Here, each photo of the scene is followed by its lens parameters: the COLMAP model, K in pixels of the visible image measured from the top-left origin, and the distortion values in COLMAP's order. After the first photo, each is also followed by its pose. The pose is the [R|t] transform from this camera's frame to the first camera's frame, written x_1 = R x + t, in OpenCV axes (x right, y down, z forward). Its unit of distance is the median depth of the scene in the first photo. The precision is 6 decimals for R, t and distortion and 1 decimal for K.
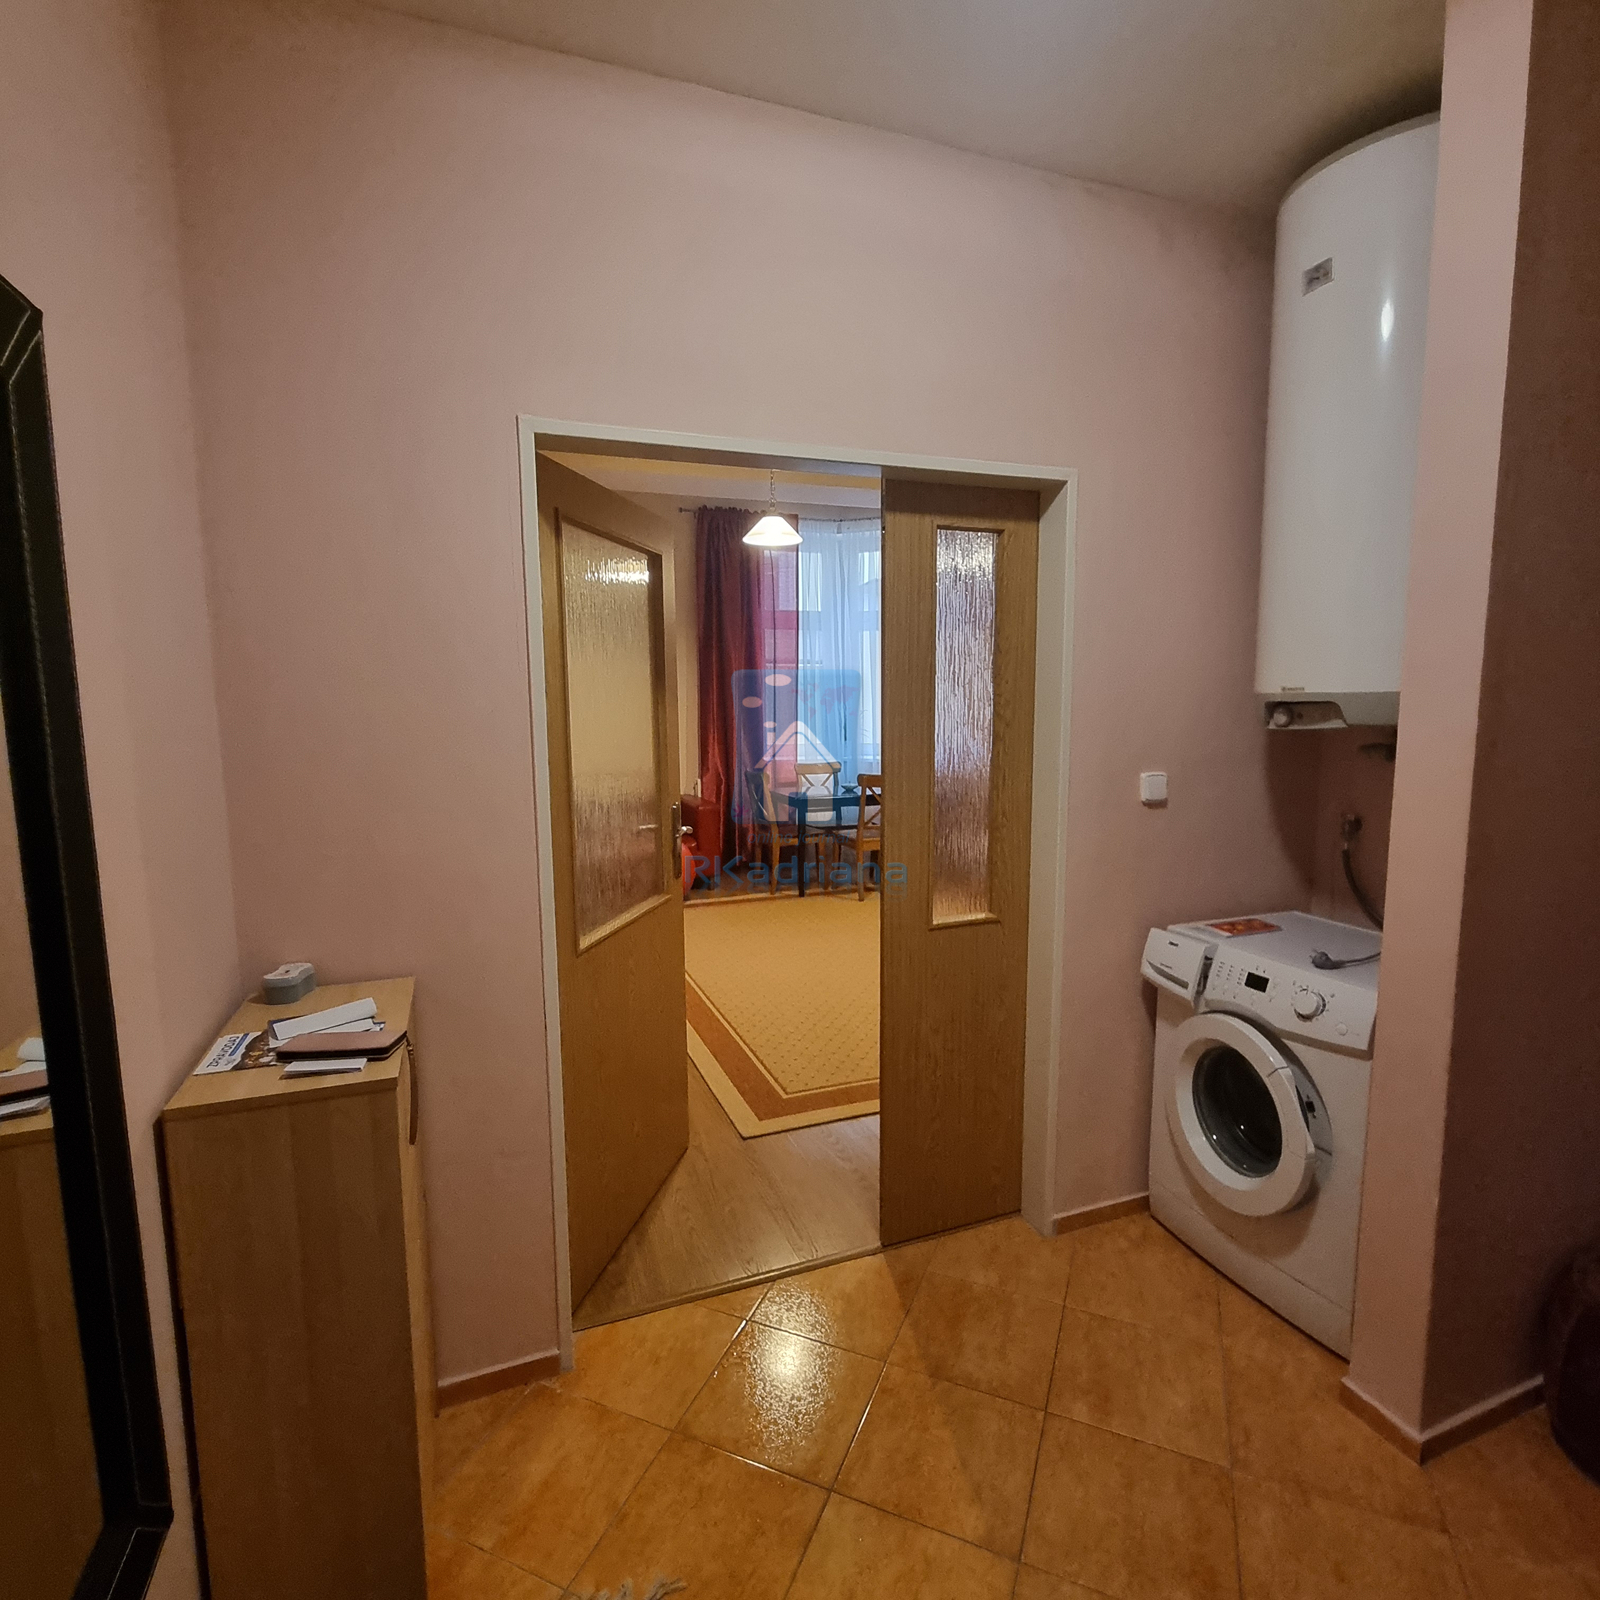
lens RADIAL K [[870.0, 0, 792.5], [0, 870.0, 808.7], [0, 0, 1]] dist [0.013377, -0.002778]
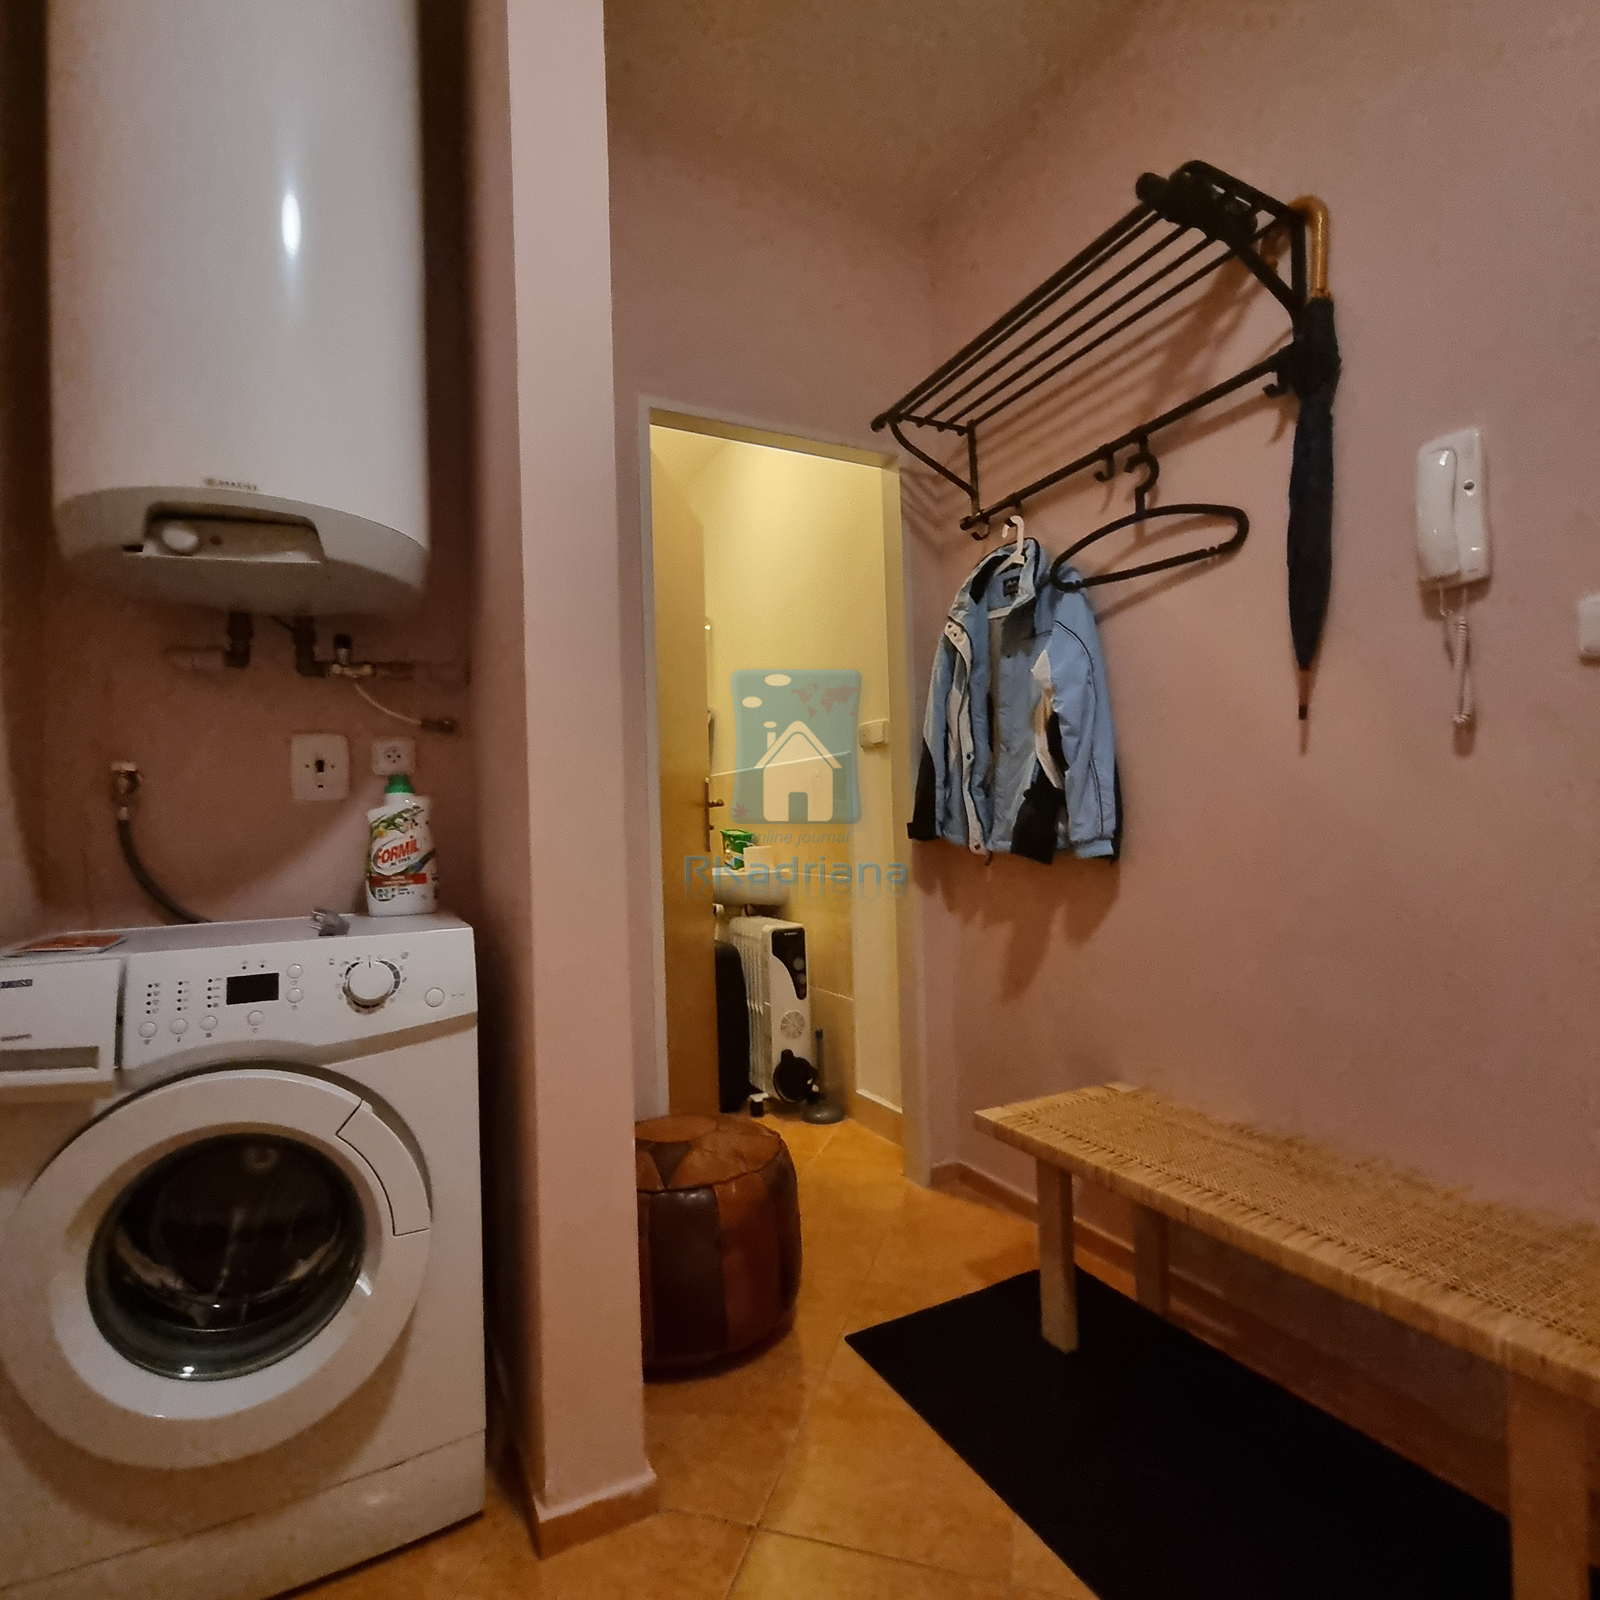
lens RADIAL K [[875.9, 0, 792.1], [0, 875.9, 804.8], [0, 0, 1]] dist [0.002184, 0.001509]
pose [[-0.103216, 0.041721, 0.993784, -0.051510], [0.154575, 0.987654, -0.025409, 0.149009], [-0.982575, 0.150992, -0.108391, 0.700649]]
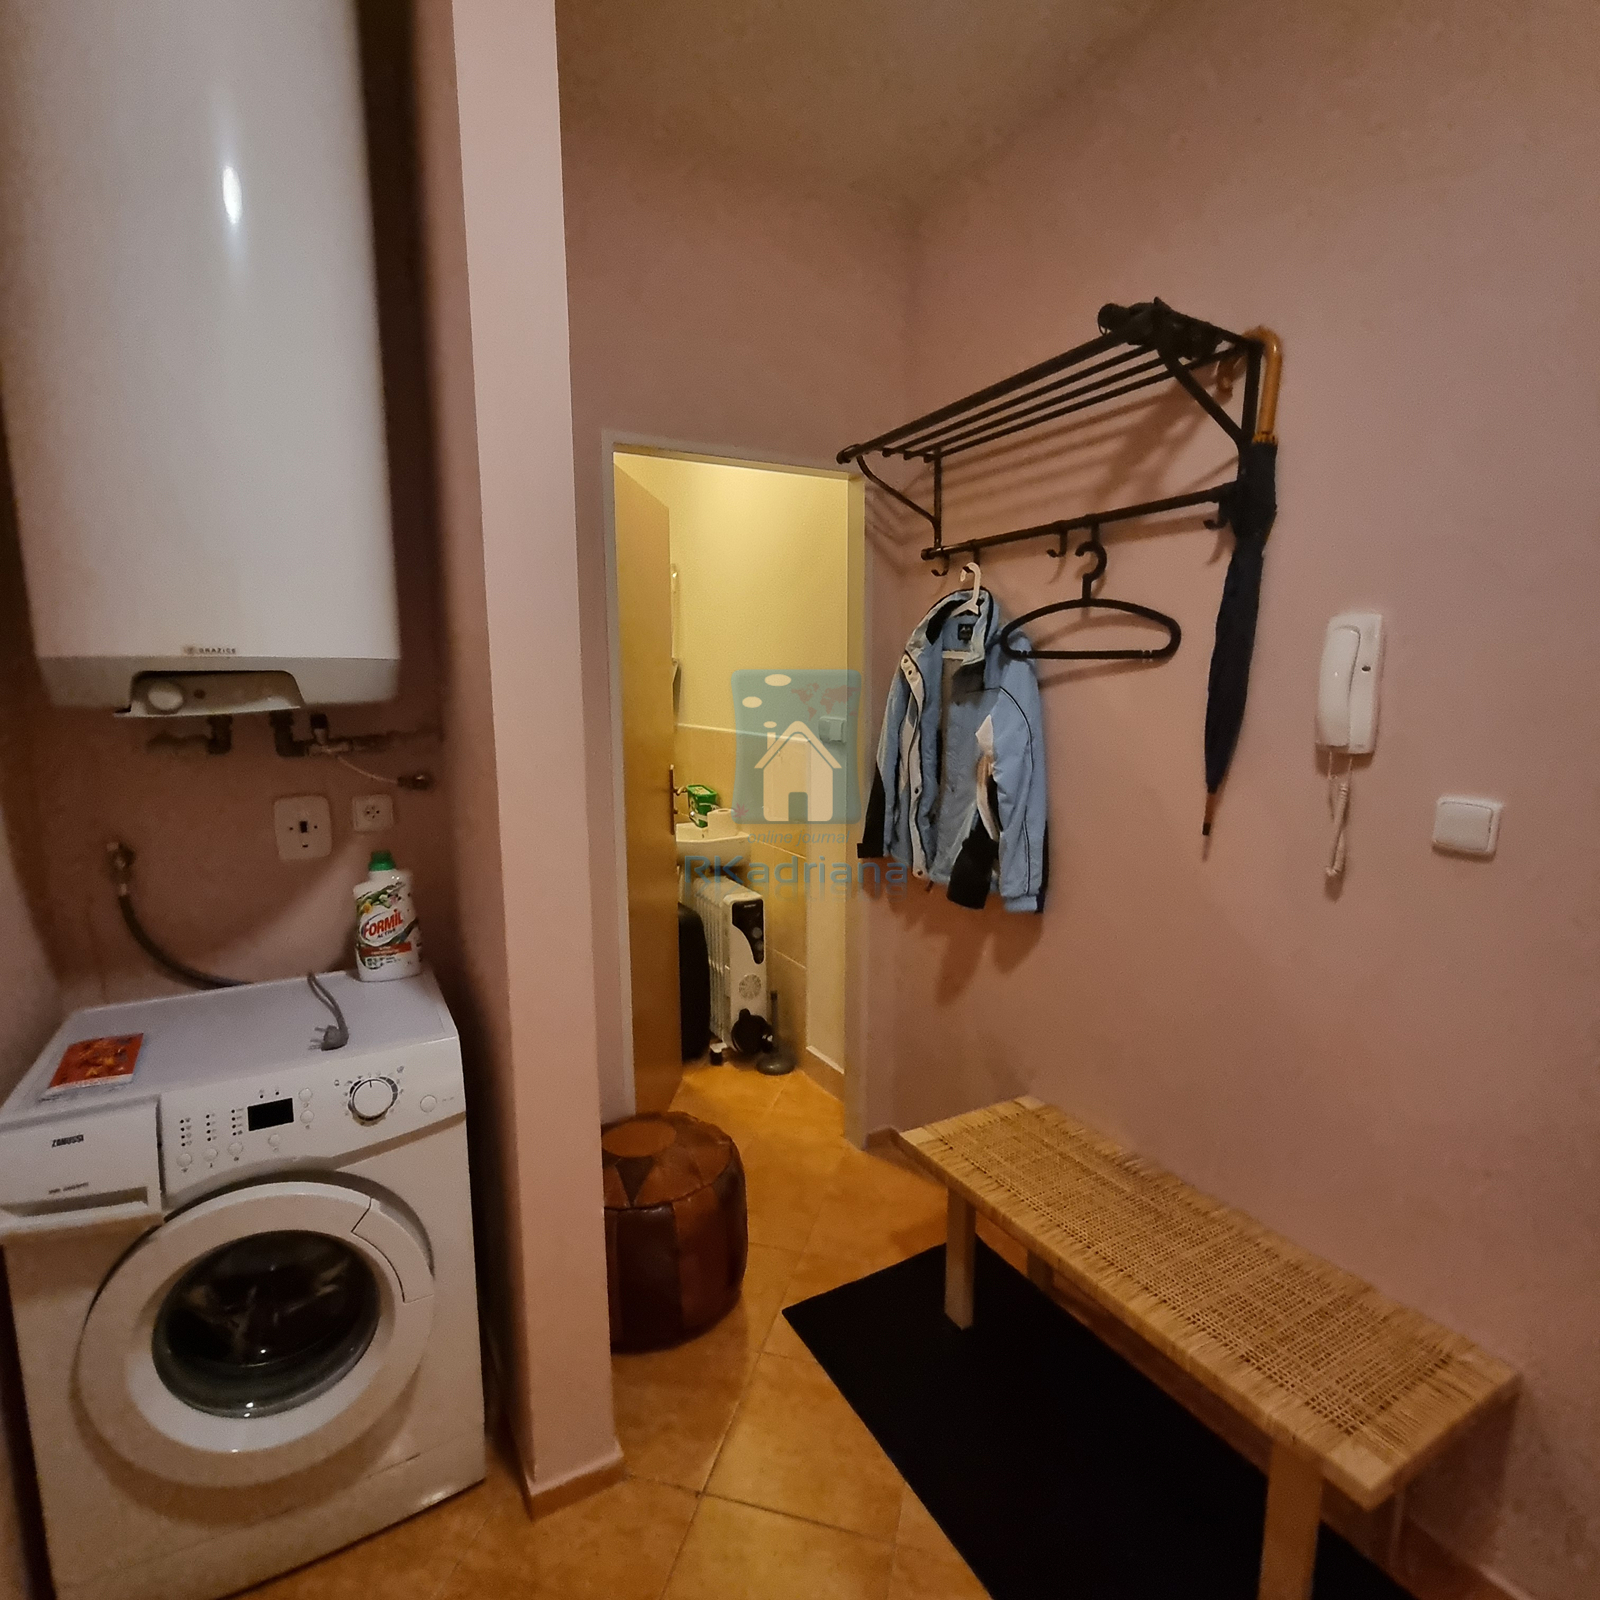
lens RADIAL K [[875.9, 0, 792.1], [0, 875.9, 804.8], [0, 0, 1]] dist [0.002184, 0.001509]
pose [[-0.135397, -0.131404, 0.982039, -0.112431], [0.128106, 0.980525, 0.148864, -0.066706], [-0.982475, 0.145960, -0.115926, 0.660028]]
